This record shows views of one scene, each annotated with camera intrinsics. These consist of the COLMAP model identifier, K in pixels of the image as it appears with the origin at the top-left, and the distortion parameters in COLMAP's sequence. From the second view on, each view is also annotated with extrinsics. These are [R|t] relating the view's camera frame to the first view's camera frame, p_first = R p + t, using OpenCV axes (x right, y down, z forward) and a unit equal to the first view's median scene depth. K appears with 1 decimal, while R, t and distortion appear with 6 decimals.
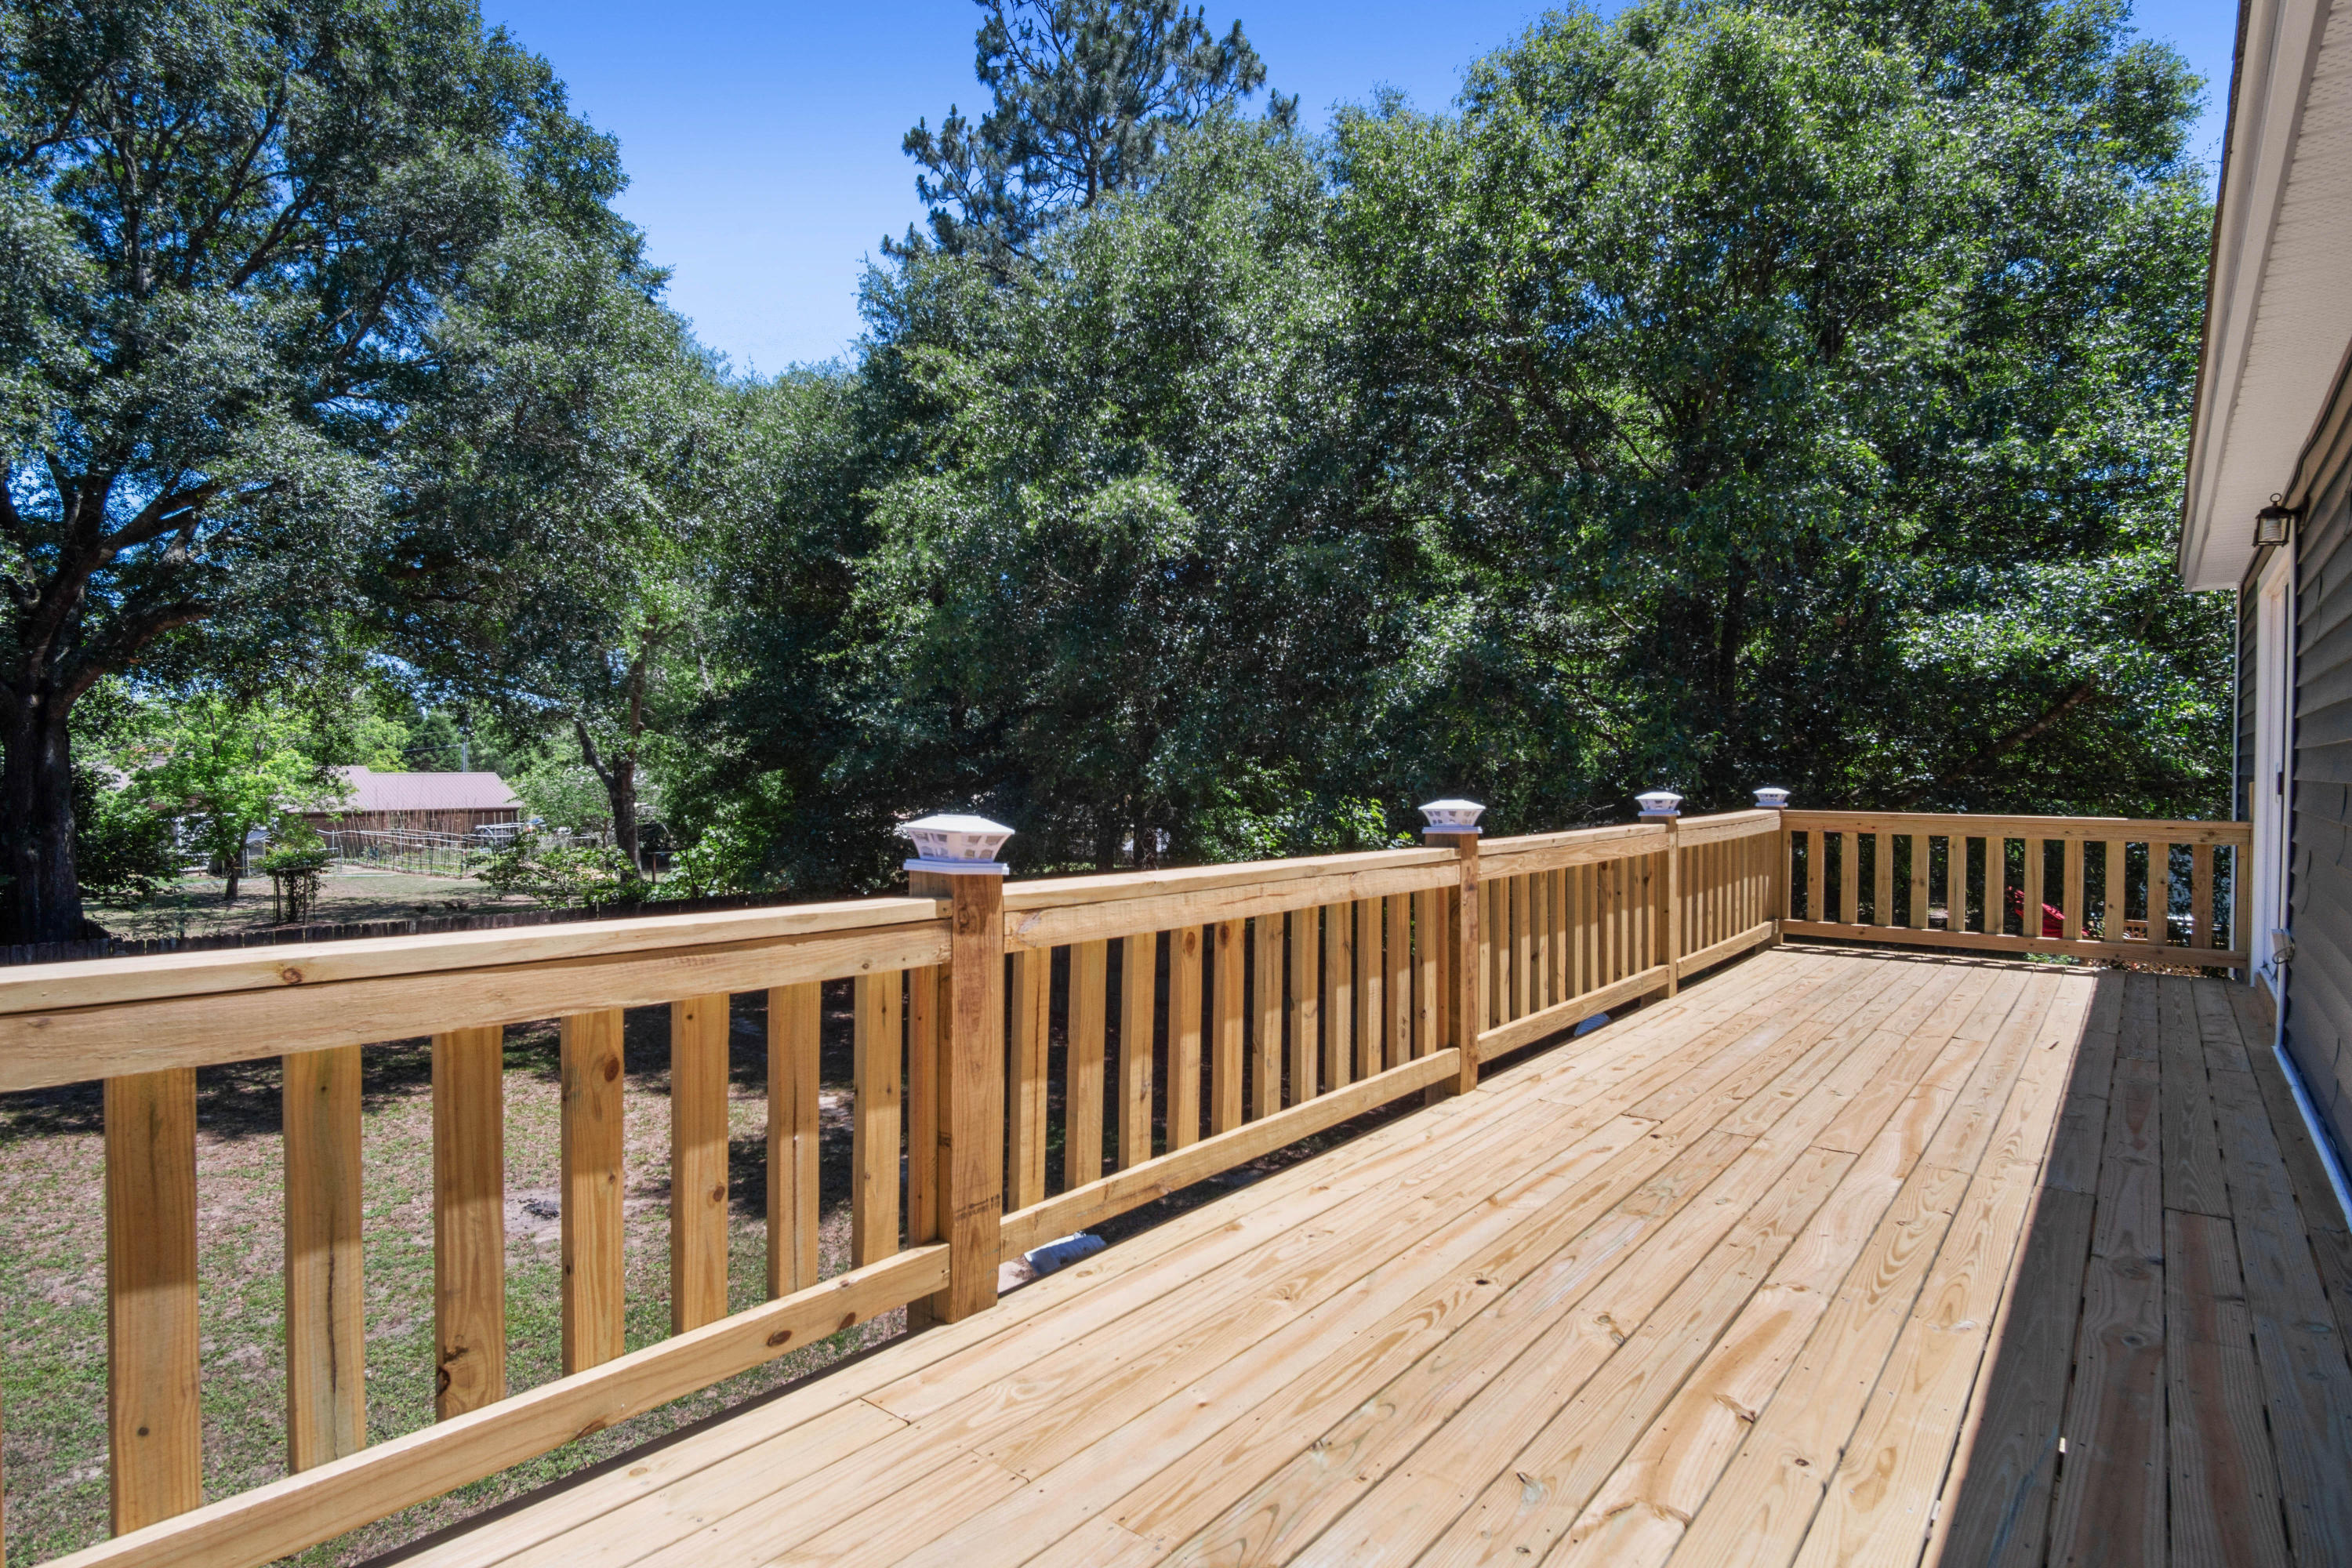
lens RADIAL K [[1277.8, 0, 1180.8], [0, 1277.8, 784.0], [0, 0, 1]] dist [-0.042596, 0.011274]
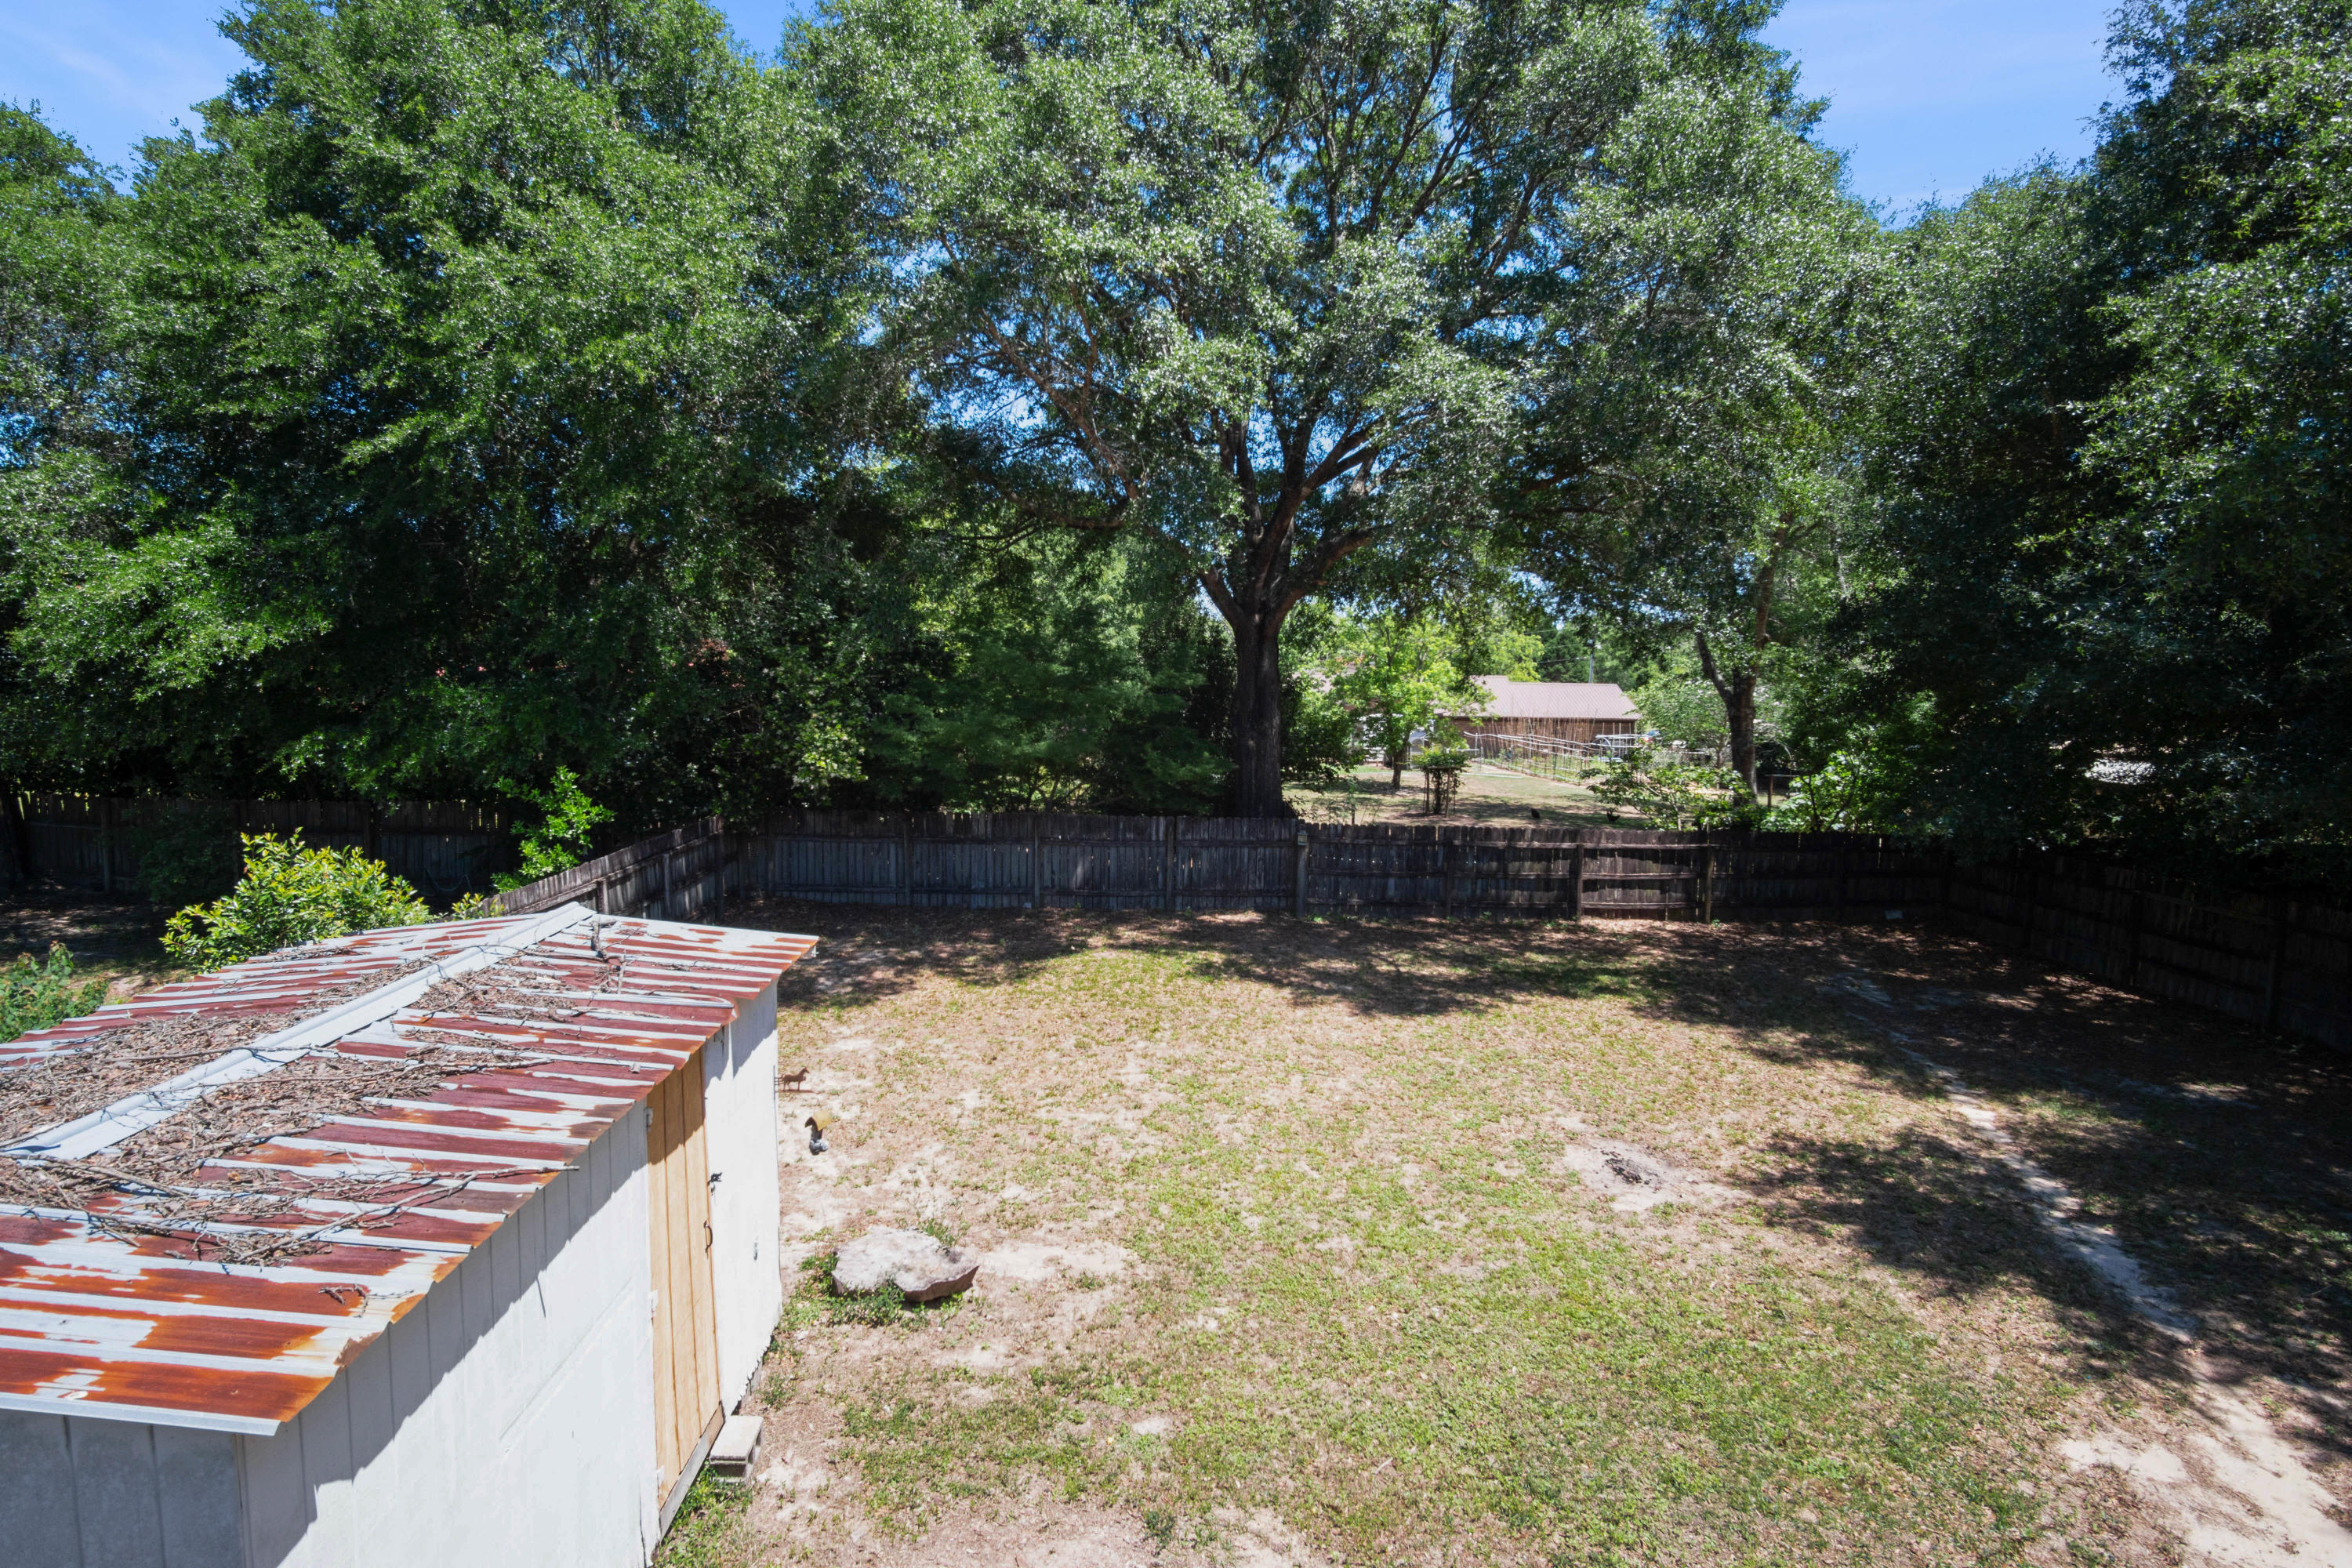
lens RADIAL K [[1277.8, 0, 1141.0], [0, 1277.8, 791.5], [0, 0, 1]] dist [-0.042596, 0.011274]
pose [[0.655679, 0.080475, -0.750739, -0.042111], [-0.024663, 0.996056, 0.085232, -0.002443], [0.754637, -0.037369, 0.655078, 0.086850]]
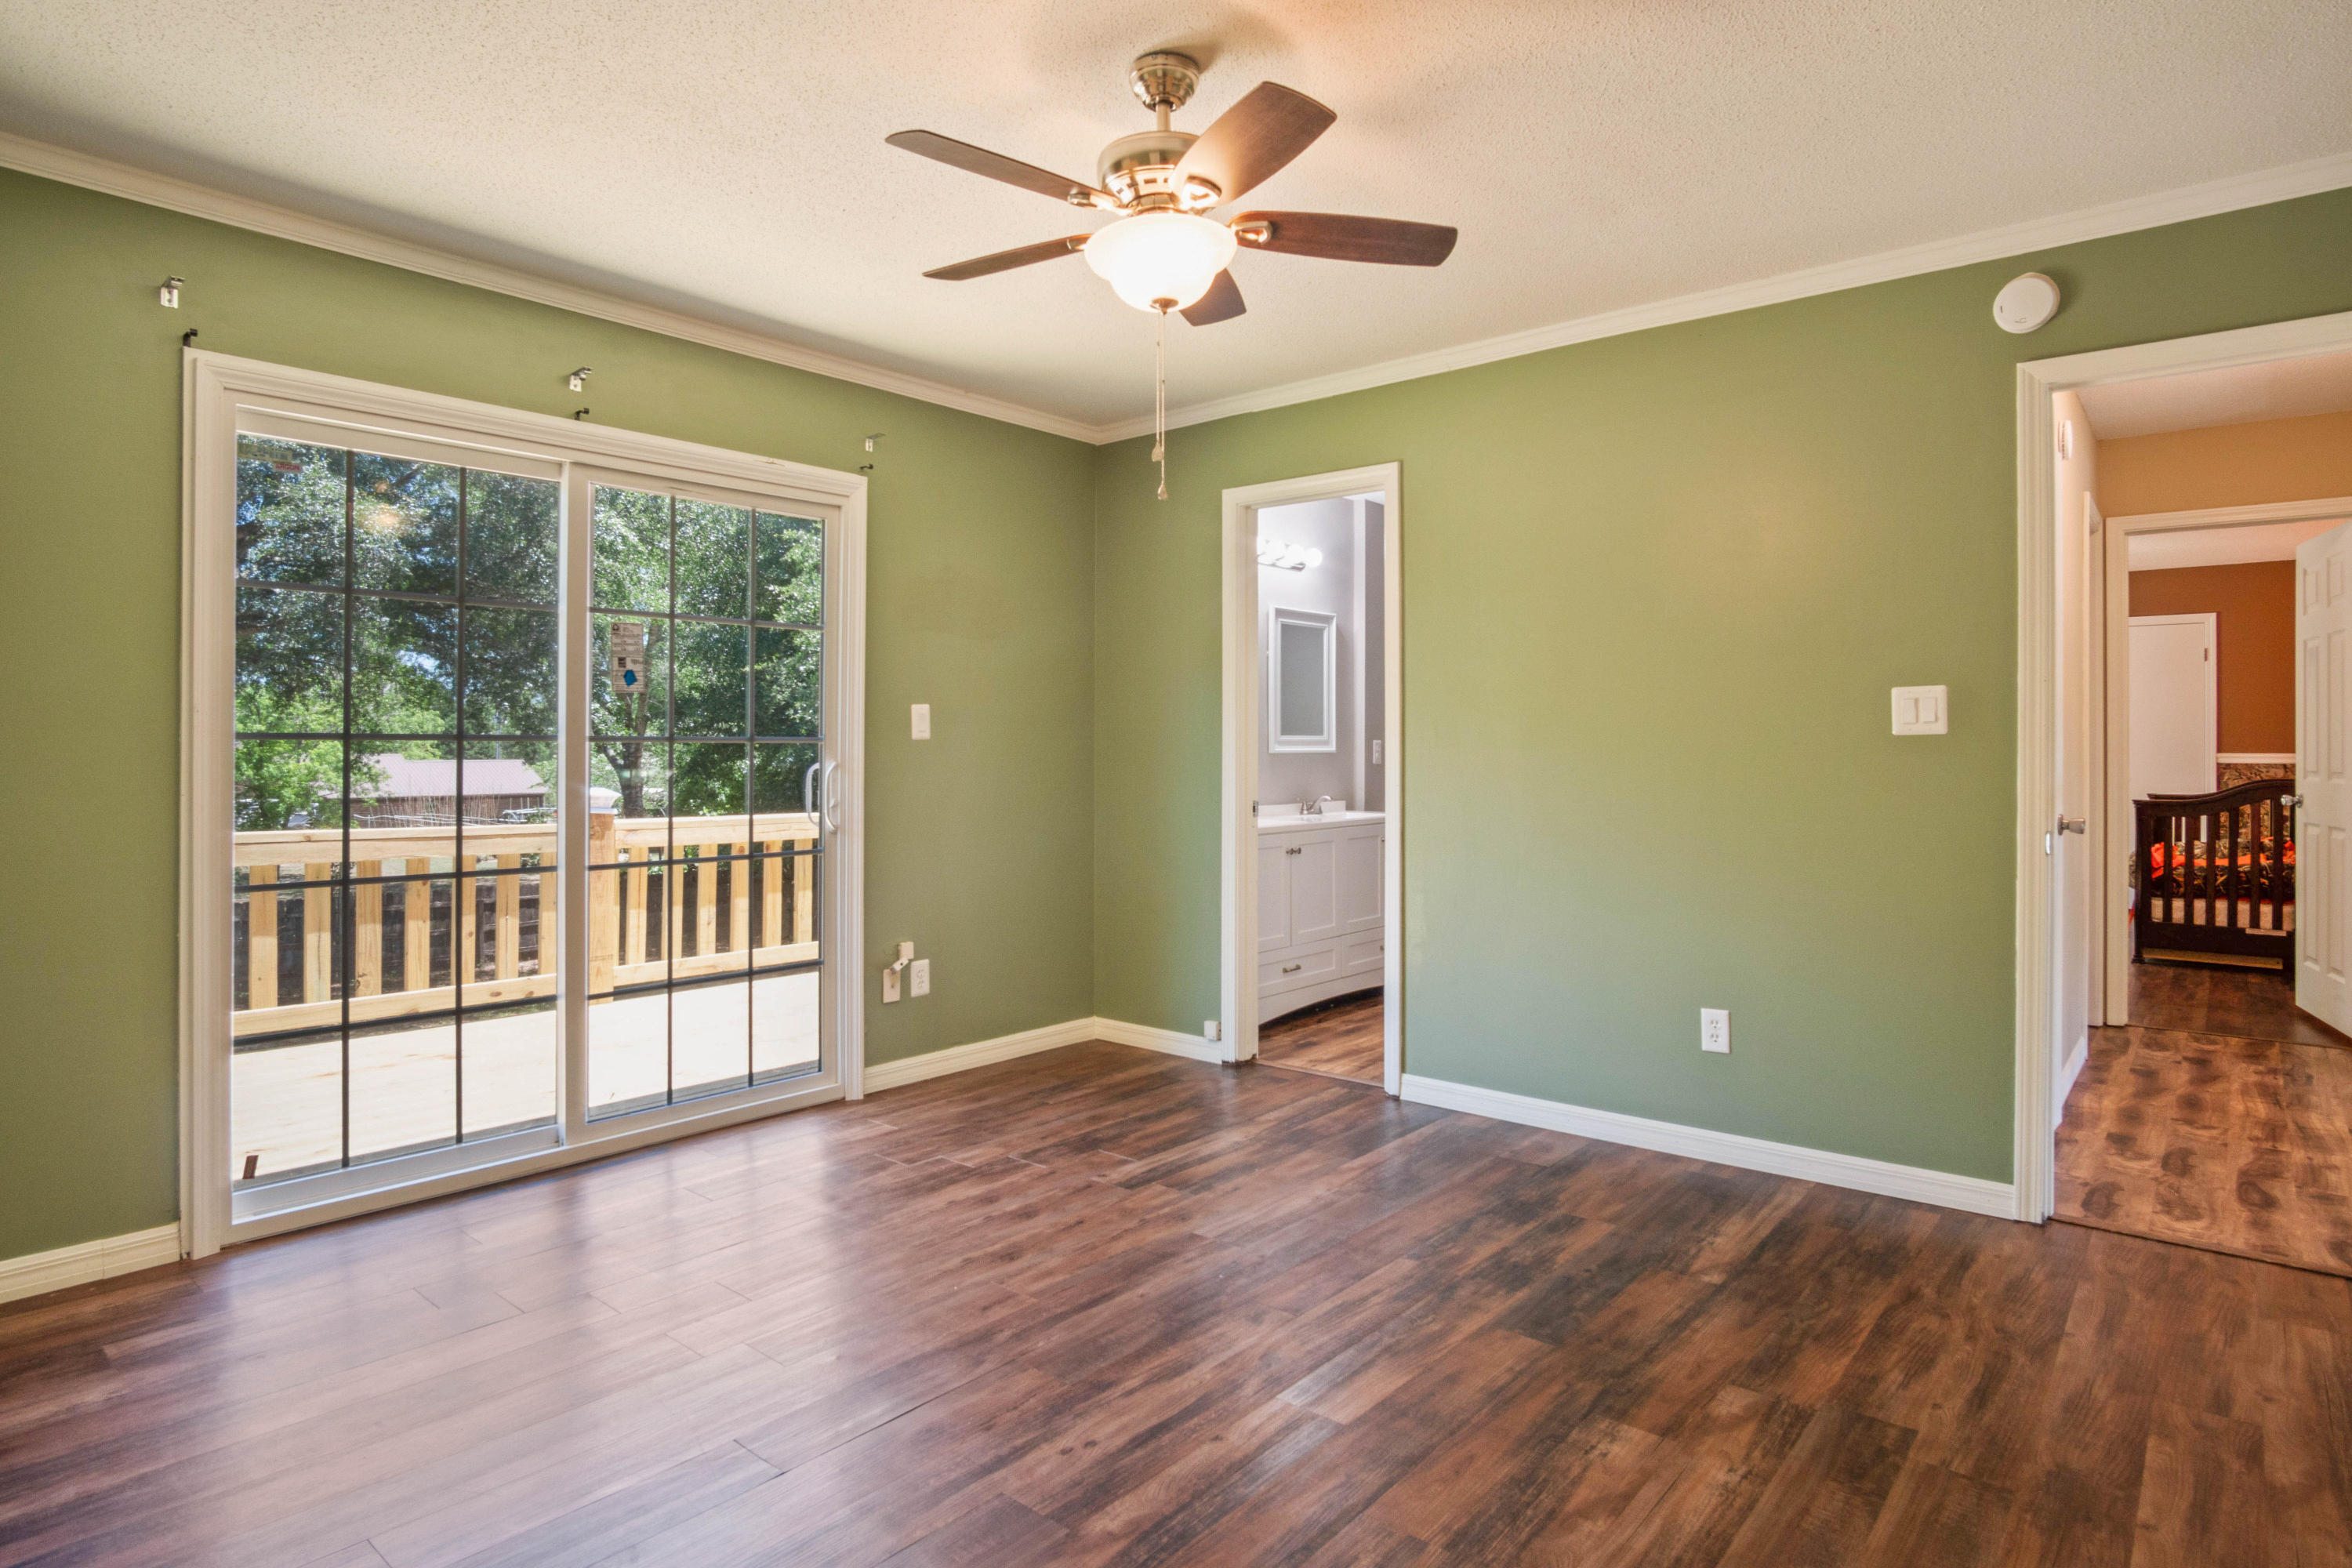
lens RADIAL K [[1277.8, 0, 1173.4], [0, 1277.8, 744.3], [0, 0, 1]] dist [-0.042596, 0.011274]
pose [[0.999622, -0.002689, -0.027349, 0.109477], [0.002146, 0.999800, -0.019887, -0.000606], [0.027397, 0.019821, 0.999428, -0.146228]]
